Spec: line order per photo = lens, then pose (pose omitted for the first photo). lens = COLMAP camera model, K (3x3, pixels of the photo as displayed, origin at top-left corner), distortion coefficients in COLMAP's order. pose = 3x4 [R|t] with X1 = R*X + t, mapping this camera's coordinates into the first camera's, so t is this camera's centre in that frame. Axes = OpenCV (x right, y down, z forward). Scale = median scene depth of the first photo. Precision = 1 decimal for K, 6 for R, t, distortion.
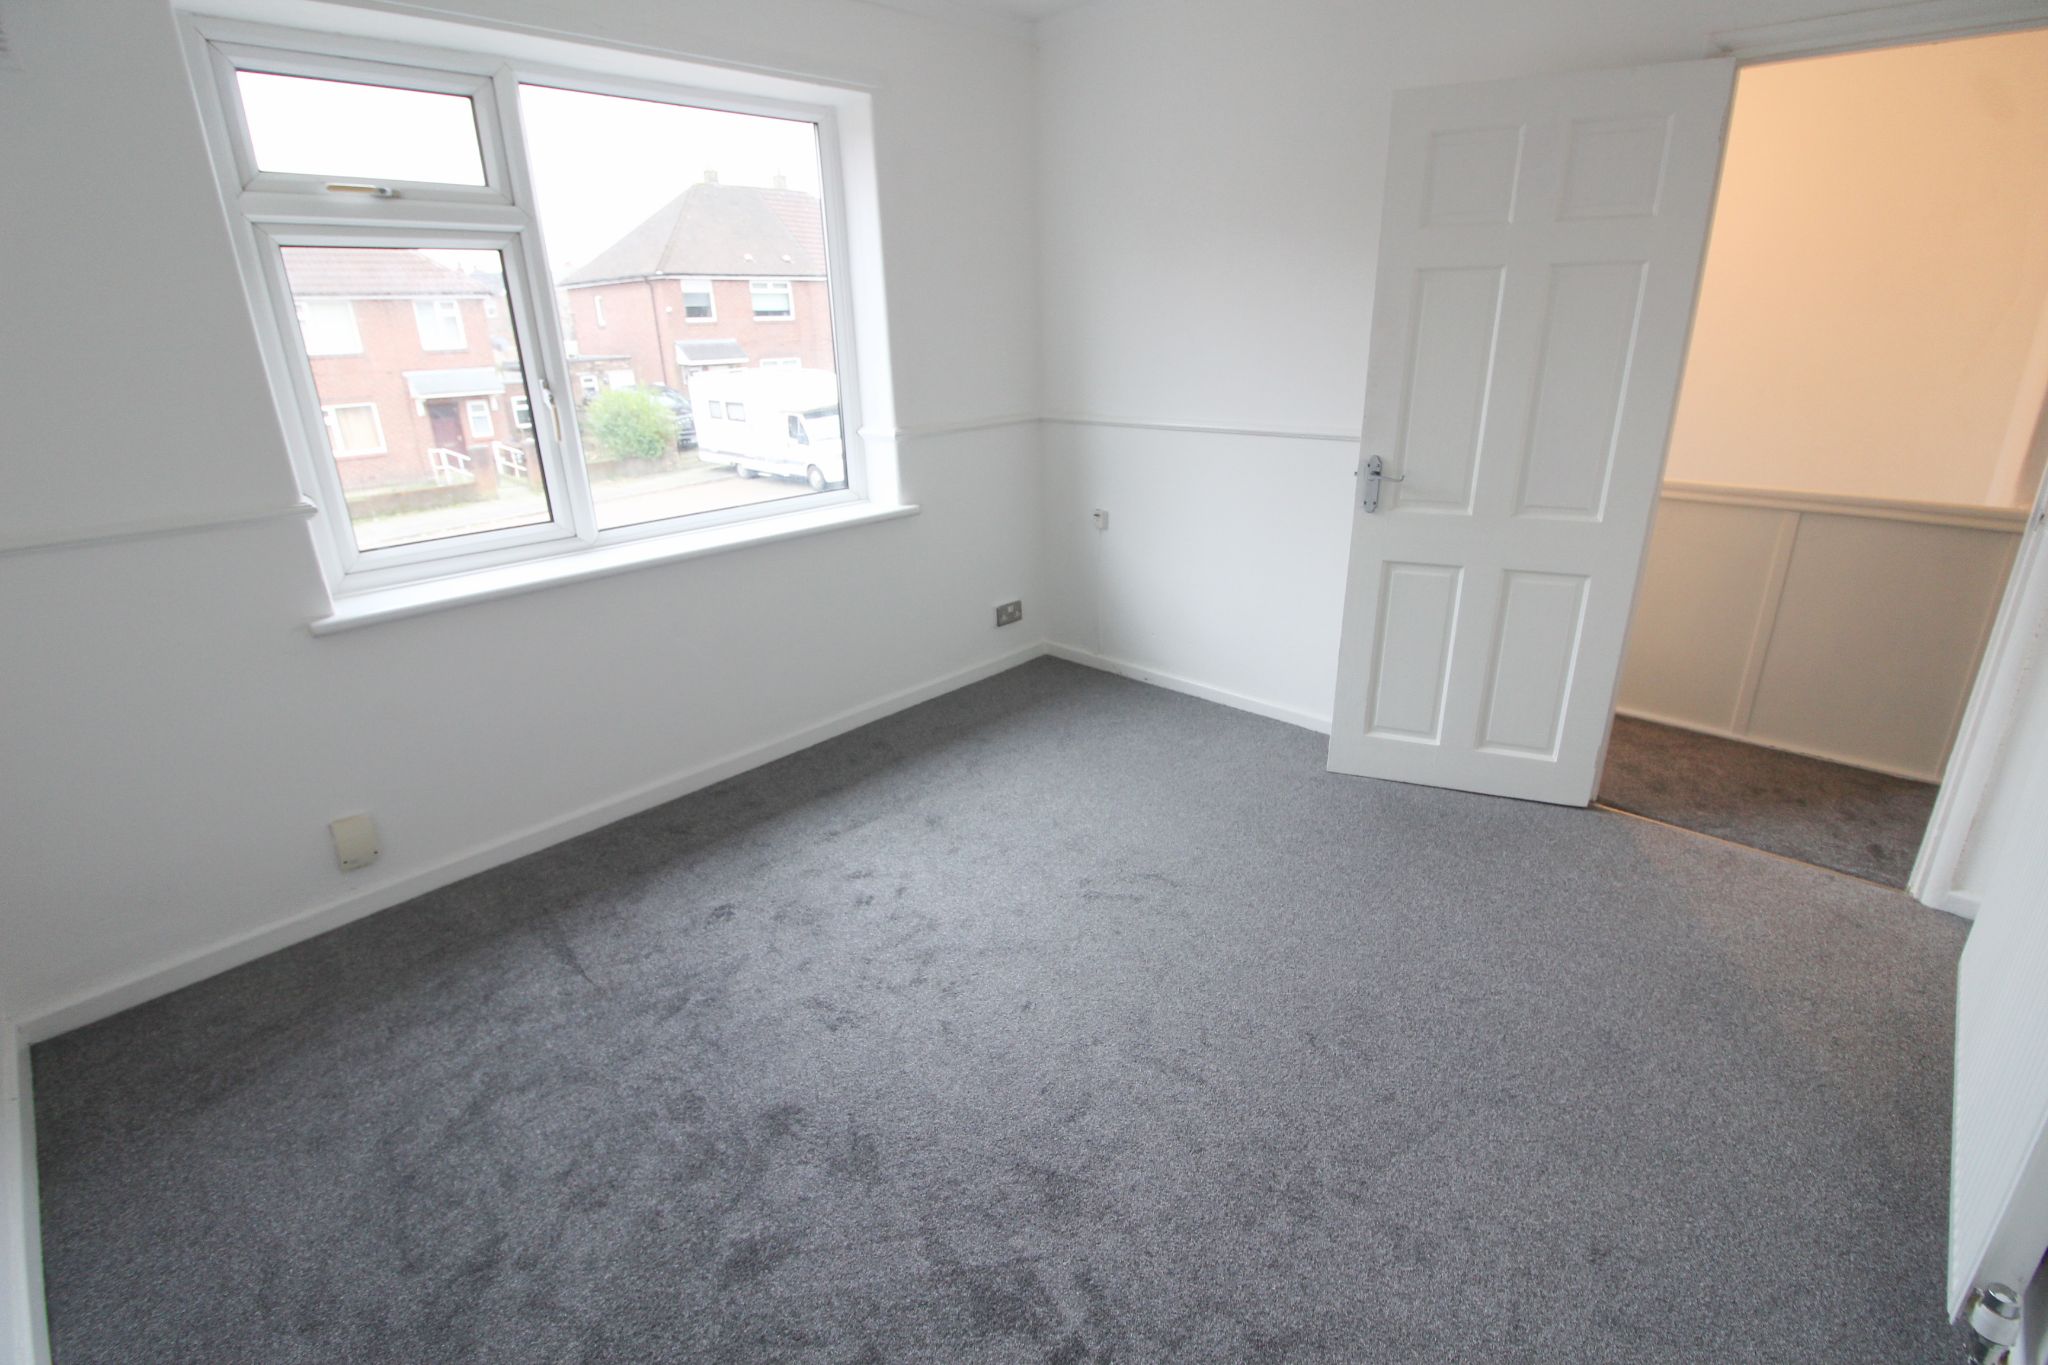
lens RADIAL K [[945.0, 0, 1019.7], [0, 945.0, 676.6], [0, 0, 1]] dist [-0.020709, -0.000779]
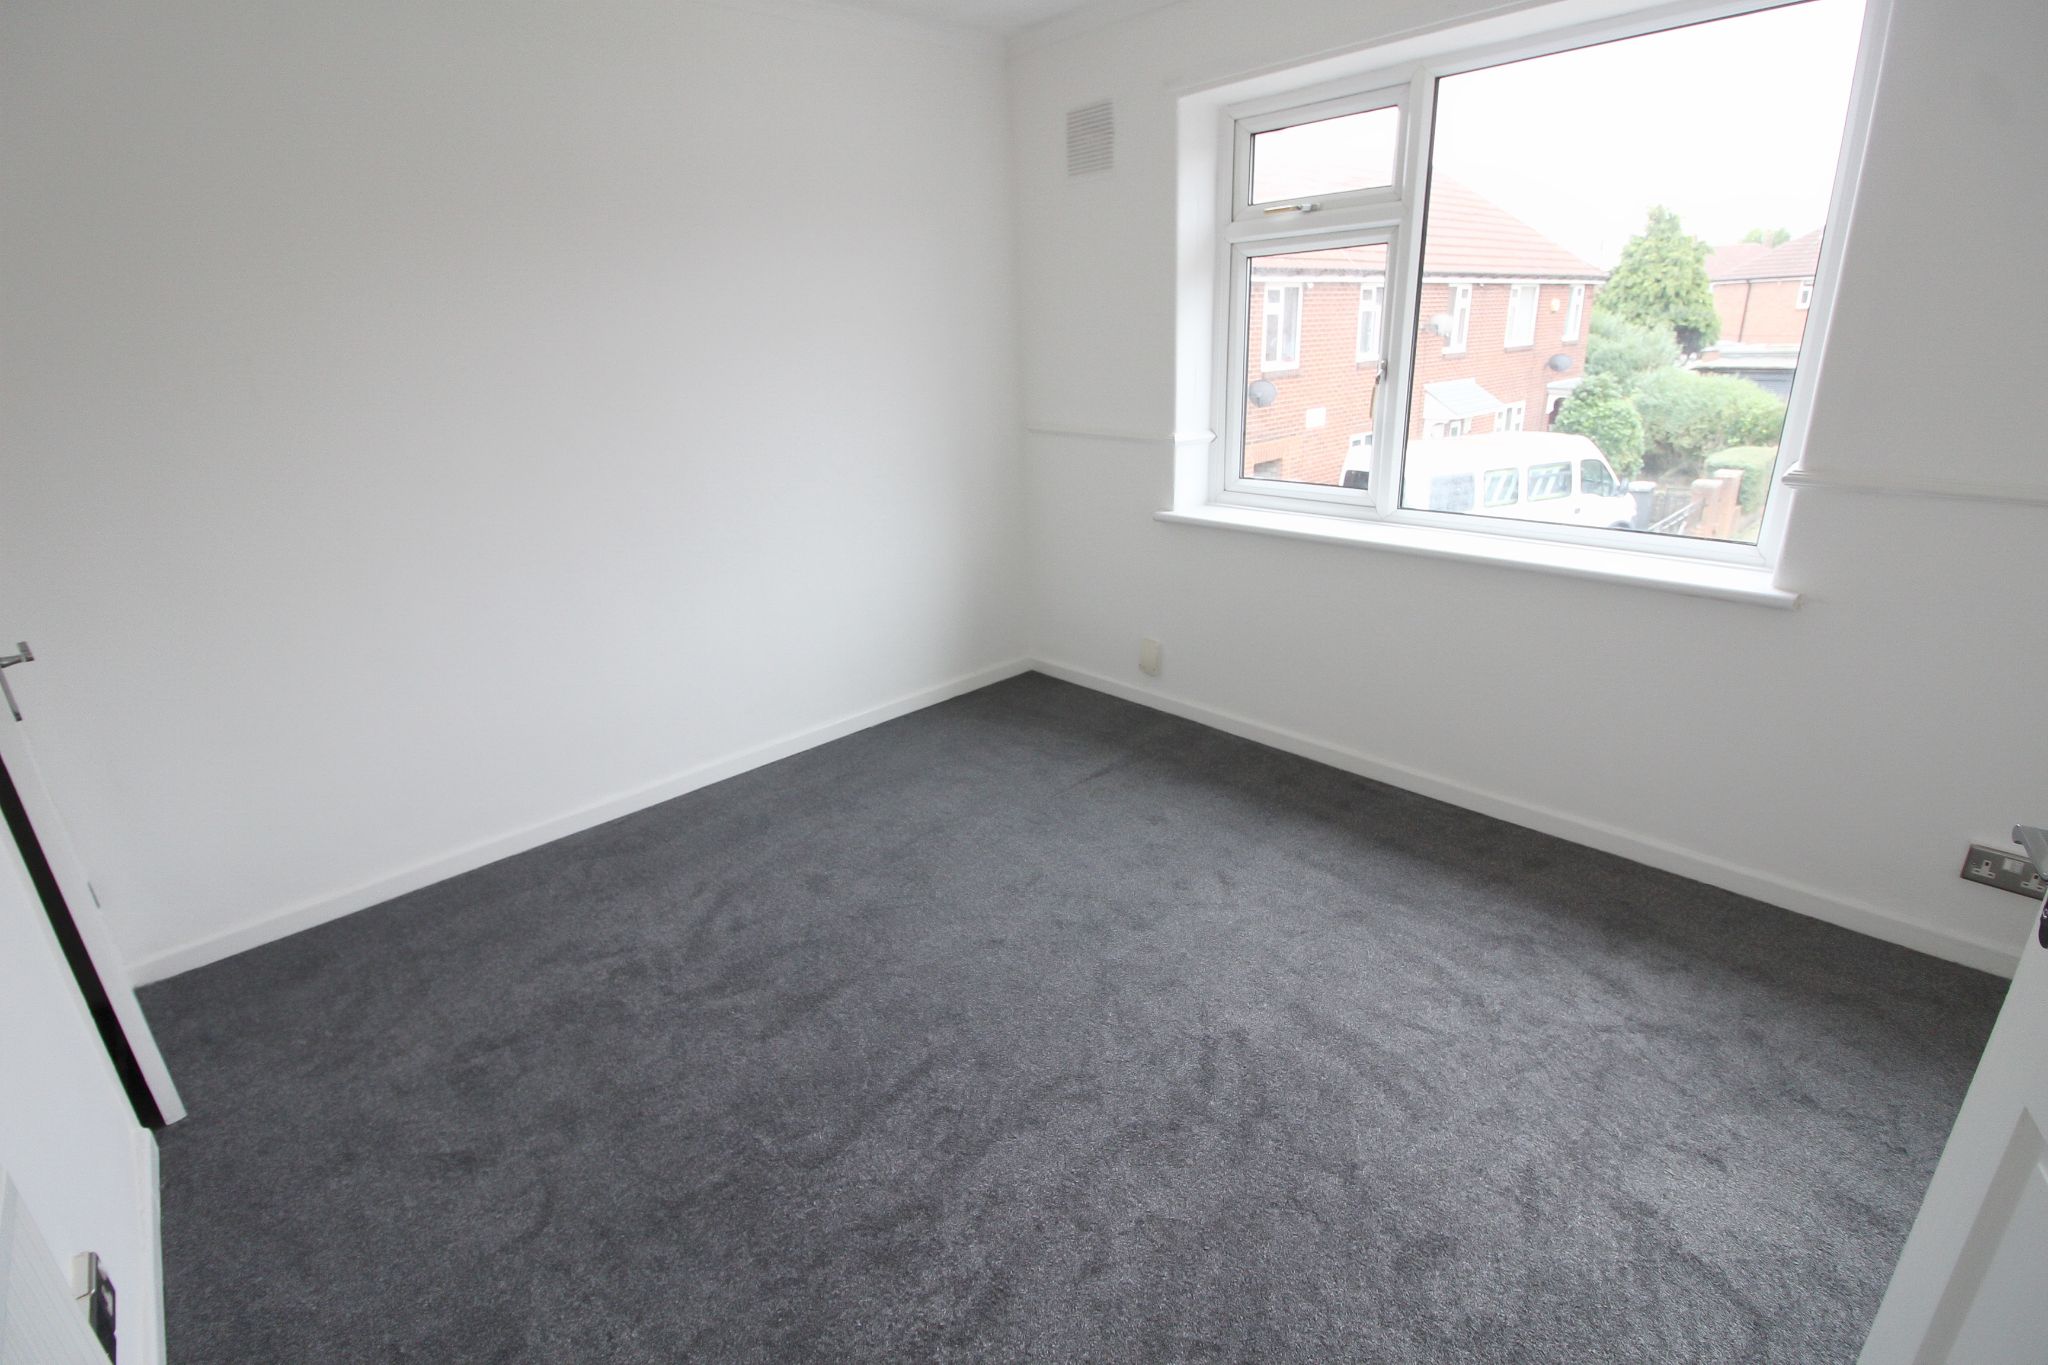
lens RADIAL K [[945.0, 0, 1019.7], [0, 945.0, 676.6], [0, 0, 1]] dist [-0.020709, -0.000779]
pose [[-0.073123, 0.366730, -0.927449, 0.726452], [-0.303638, 0.877606, 0.370961, -0.294138], [0.949977, 0.308734, 0.047180, 0.716401]]
